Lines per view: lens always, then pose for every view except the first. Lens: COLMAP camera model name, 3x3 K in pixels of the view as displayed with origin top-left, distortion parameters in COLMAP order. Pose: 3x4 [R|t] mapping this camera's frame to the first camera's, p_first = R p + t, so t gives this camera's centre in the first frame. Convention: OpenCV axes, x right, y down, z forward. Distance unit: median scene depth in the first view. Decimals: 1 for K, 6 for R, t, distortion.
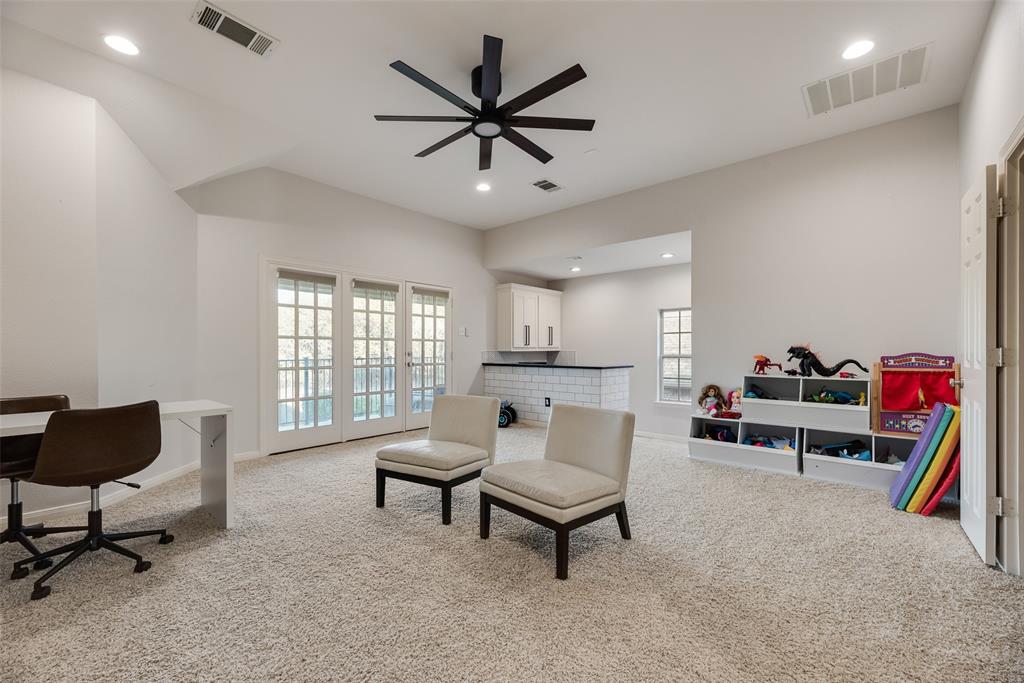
lens RADIAL K [[409.2, 0, 509.4], [0, 409.2, 348.5], [0, 0, 1]] dist [-0.001203, -0.000349]
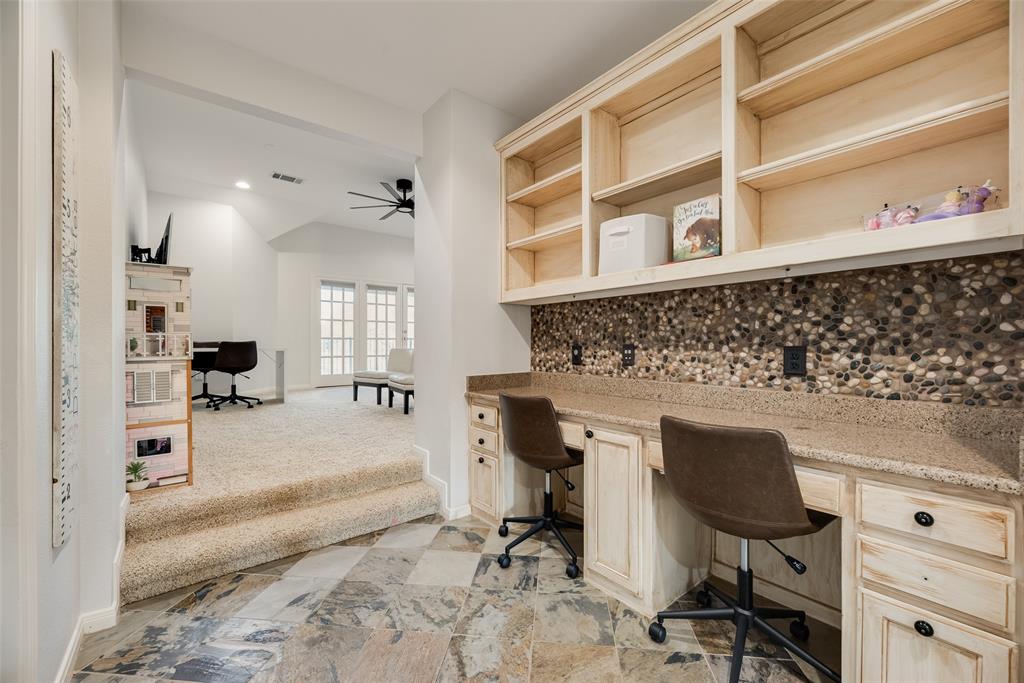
lens RADIAL K [[419.6, 0, 512.0], [0, 419.6, 341.5], [0, 0, 1]] dist [0.000730, 0.000039]
pose [[0.984155, 0.000088, -0.177312, 0.756452], [-0.000348, 0.999999, -0.001433, 0.093924], [0.177312, 0.001472, 0.984154, -0.831692]]
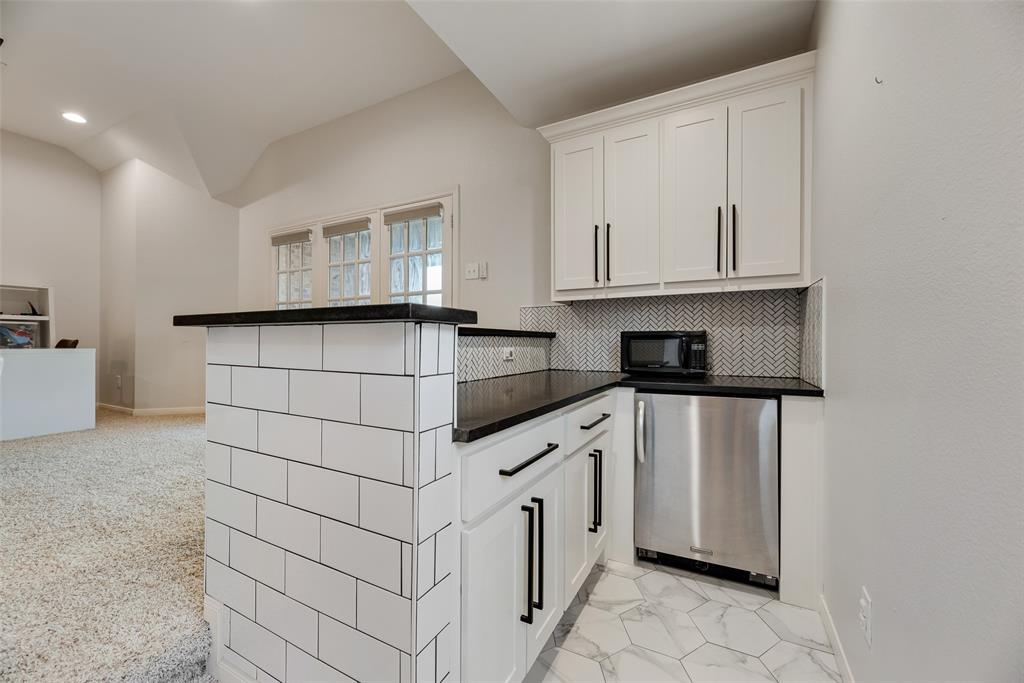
lens RADIAL K [[409.2, 0, 509.4], [0, 409.2, 348.5], [0, 0, 1]] dist [-0.001203, -0.000349]
pose [[0.231600, 0.008581, -0.972773, 0.742948], [-0.003996, 0.999961, 0.007870, 0.096481], [0.972803, 0.002064, 0.231625, 1.747811]]
